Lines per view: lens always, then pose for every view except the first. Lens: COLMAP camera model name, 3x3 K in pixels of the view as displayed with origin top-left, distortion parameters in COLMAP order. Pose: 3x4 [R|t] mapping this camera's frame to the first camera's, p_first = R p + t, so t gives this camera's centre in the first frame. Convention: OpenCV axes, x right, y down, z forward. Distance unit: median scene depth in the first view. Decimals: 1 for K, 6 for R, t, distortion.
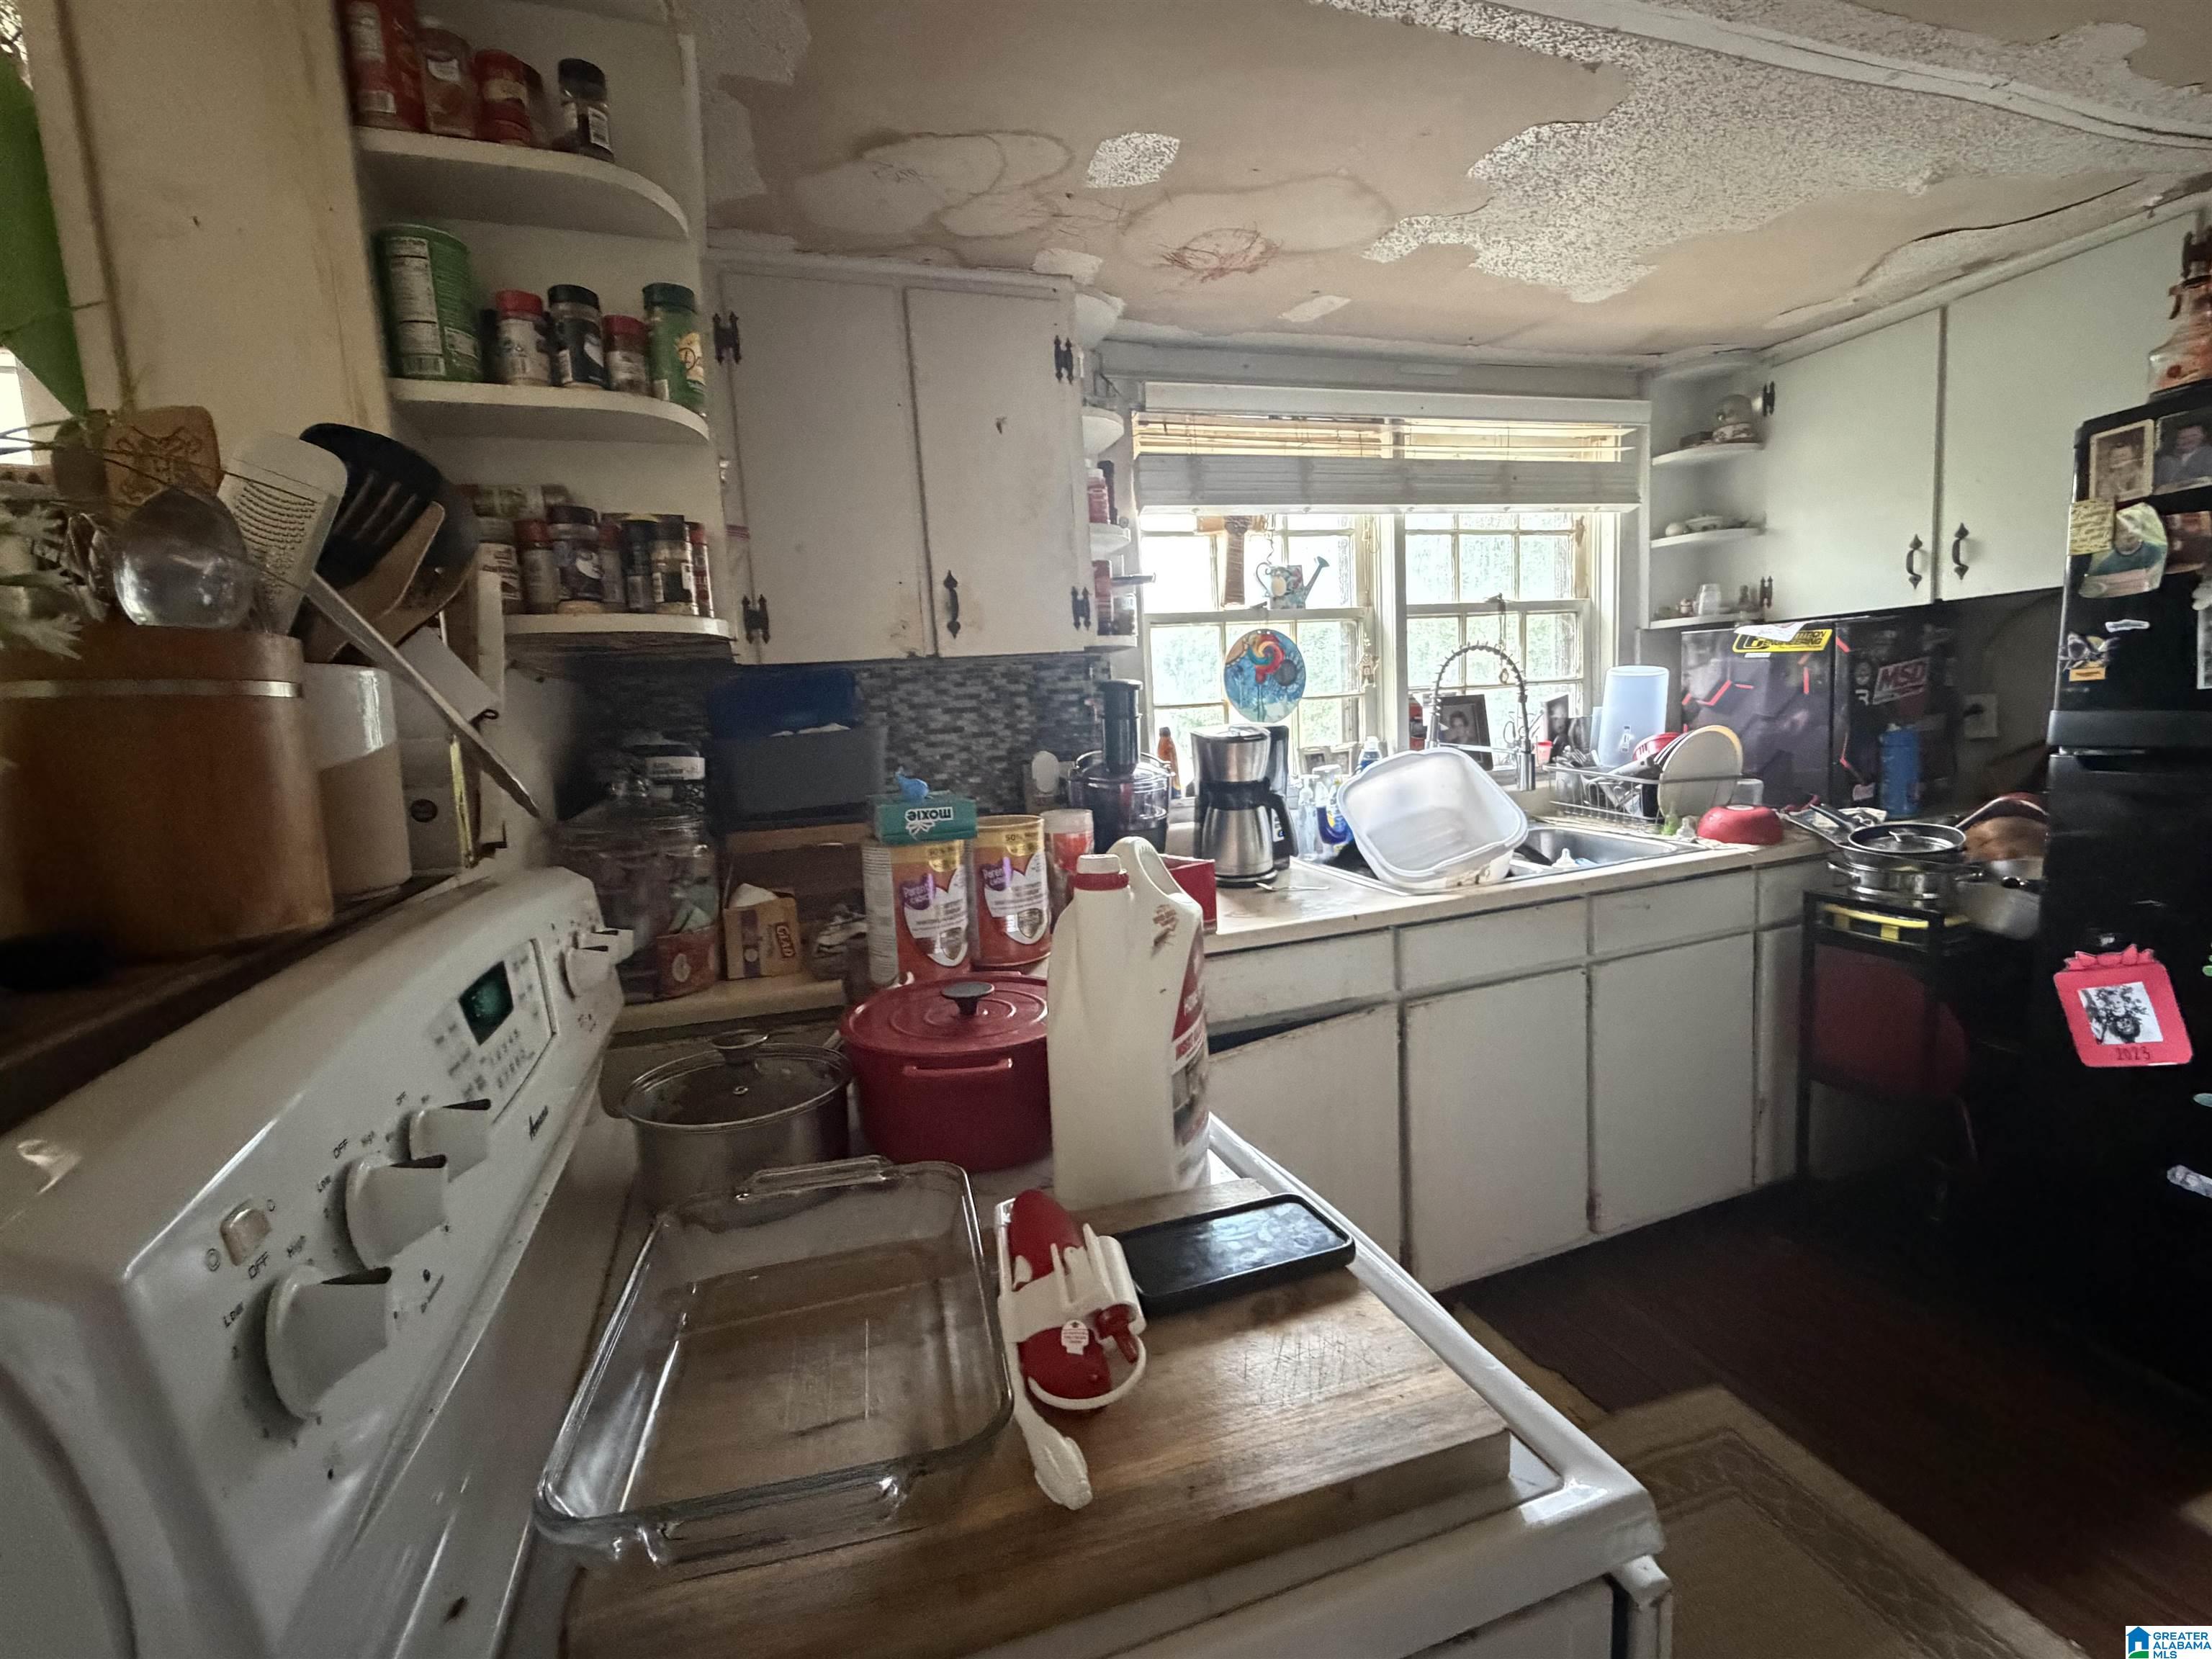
lens RADIAL K [[966.7, 0, 1099.4], [0, 966.7, 827.6], [0, 0, 1]] dist [0.001460, -0.000955]
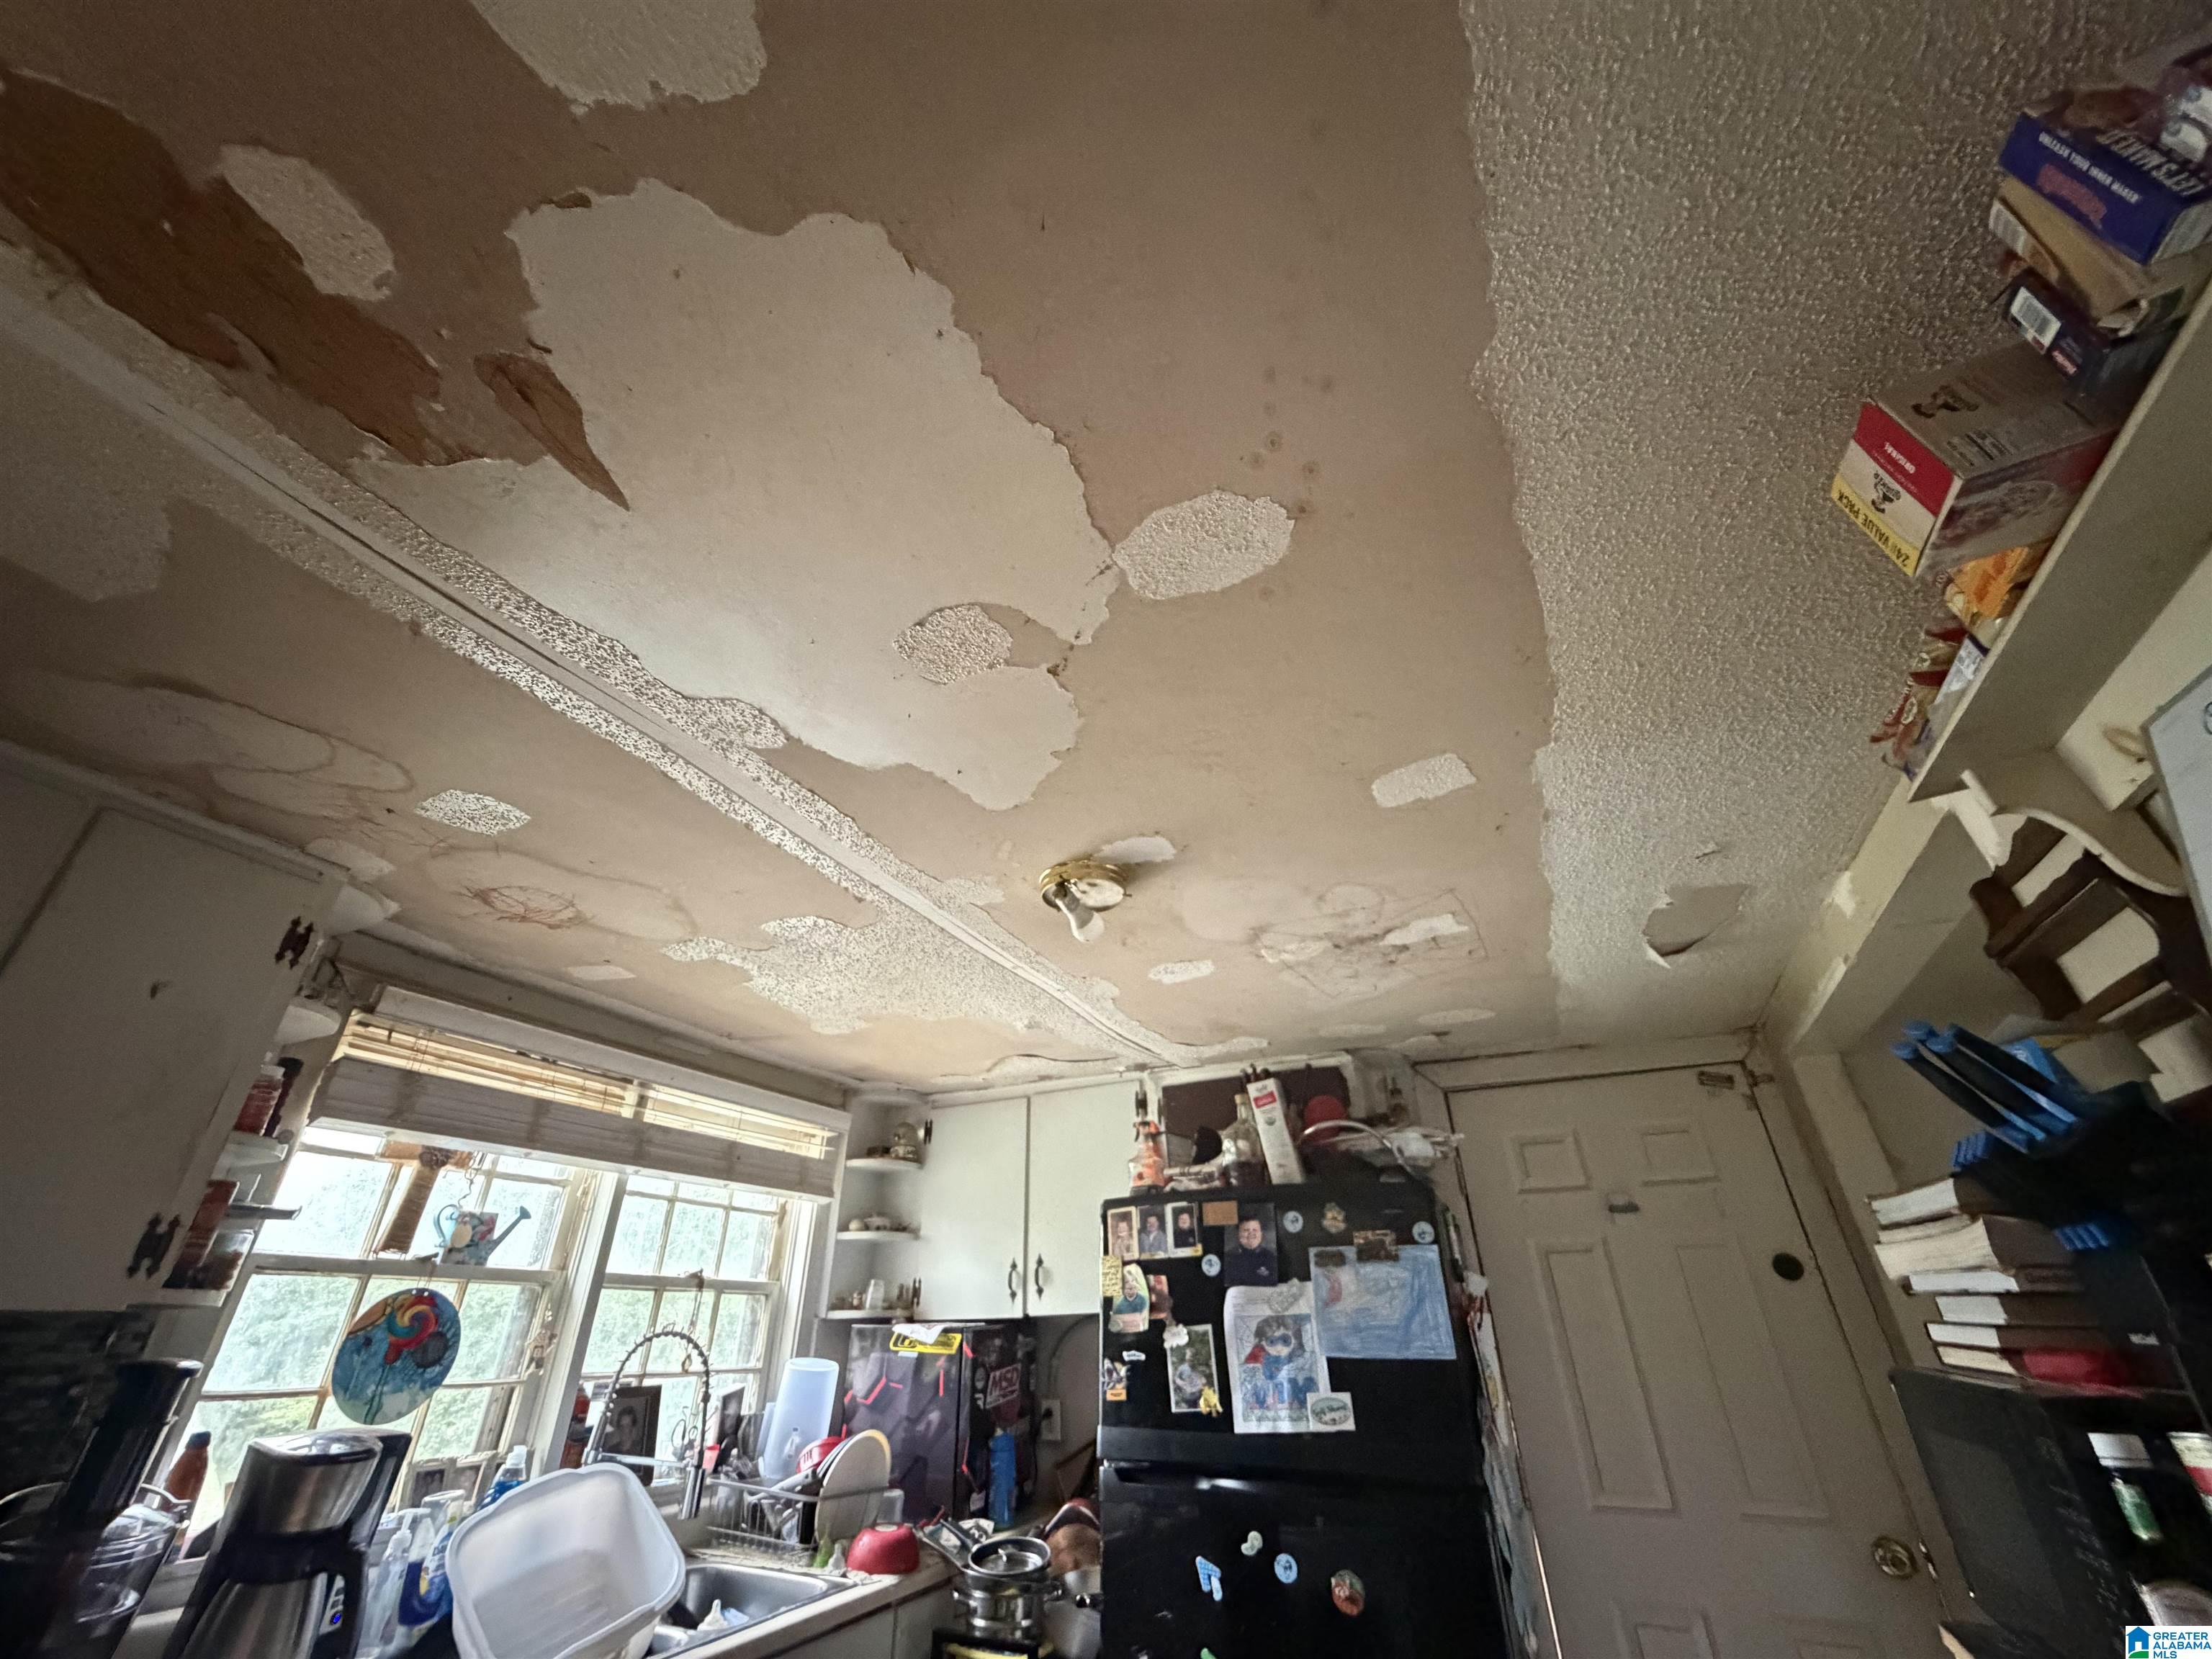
lens RADIAL K [[882.6, 0, 1097.9], [0, 882.6, 829.7], [0, 0, 1]] dist [0.000934, -0.000378]
pose [[0.697485, 0.402249, 0.593052, -0.039117], [0.056057, 0.794429, -0.604765, -0.030560], [-0.714403, 0.455059, 0.531553, -0.002033]]
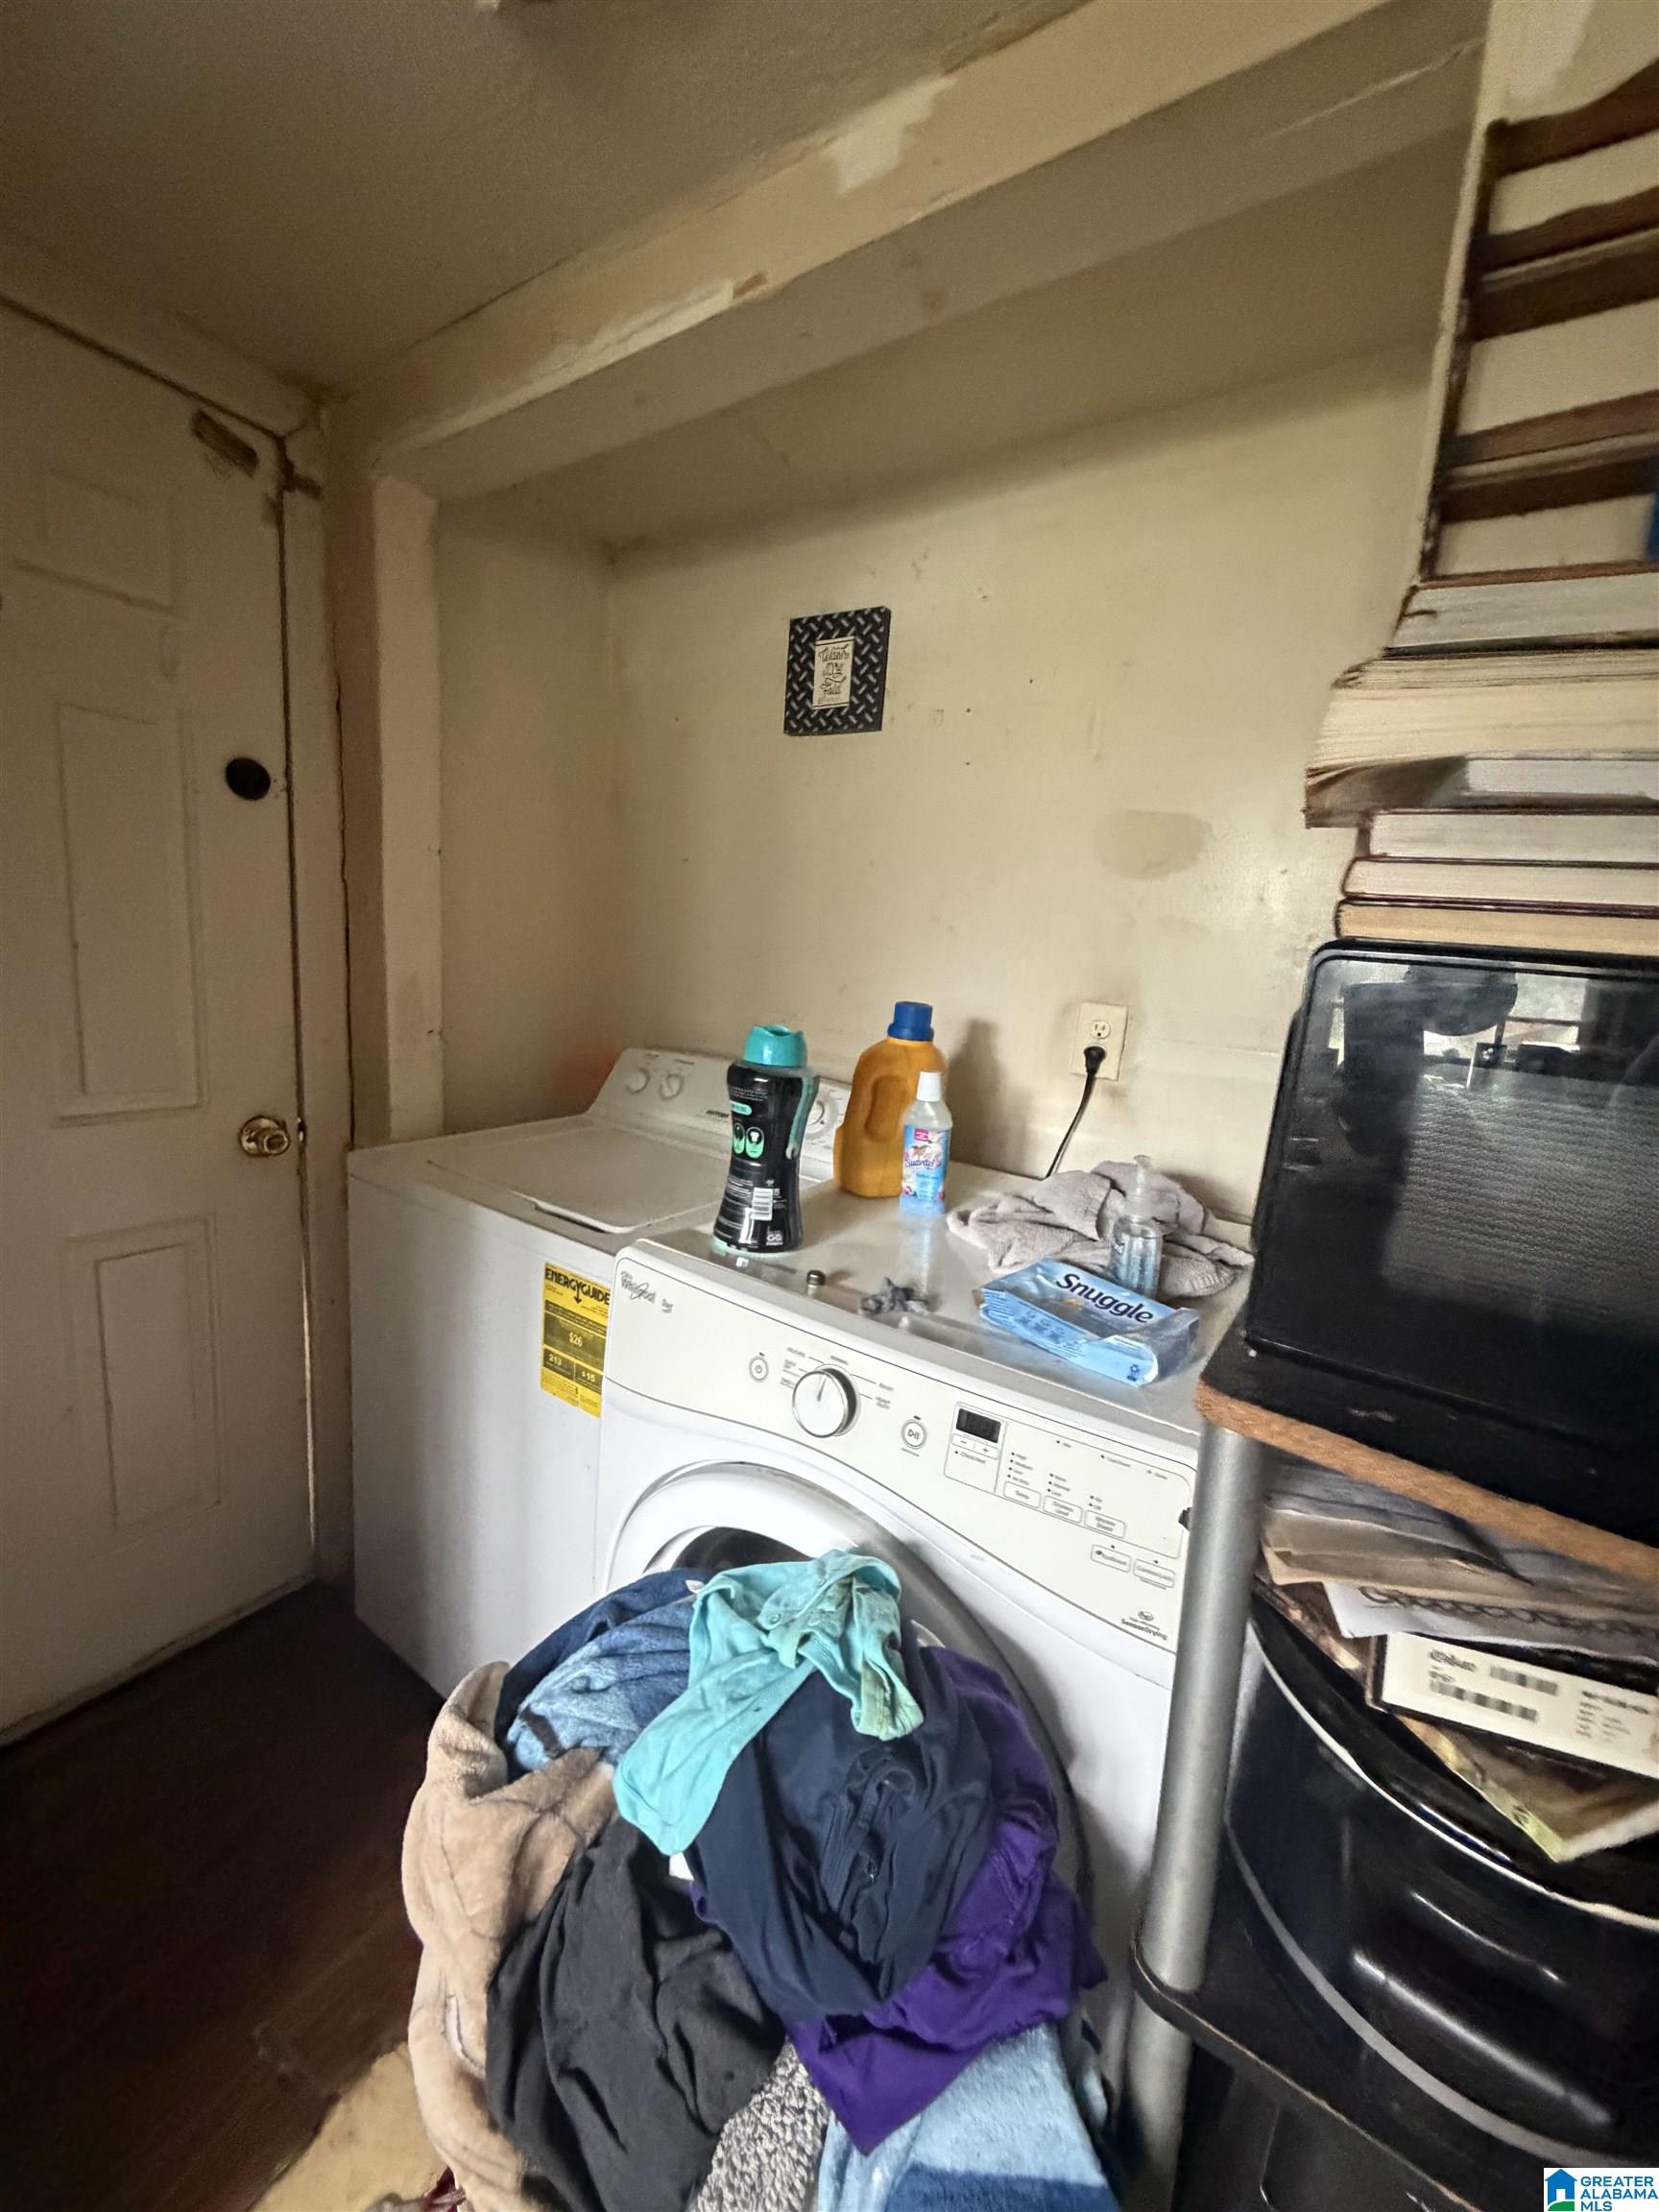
lens RADIAL K [[882.6, 0, 823.4], [0, 882.6, 1091.3], [0, 0, 1]] dist [0.000934, -0.000378]
pose [[-0.612601, -0.116921, 0.781697, 0.563884], [0.067878, 0.977562, 0.199412, -0.081501], [-0.787473, 0.175220, -0.590919, 0.297553]]
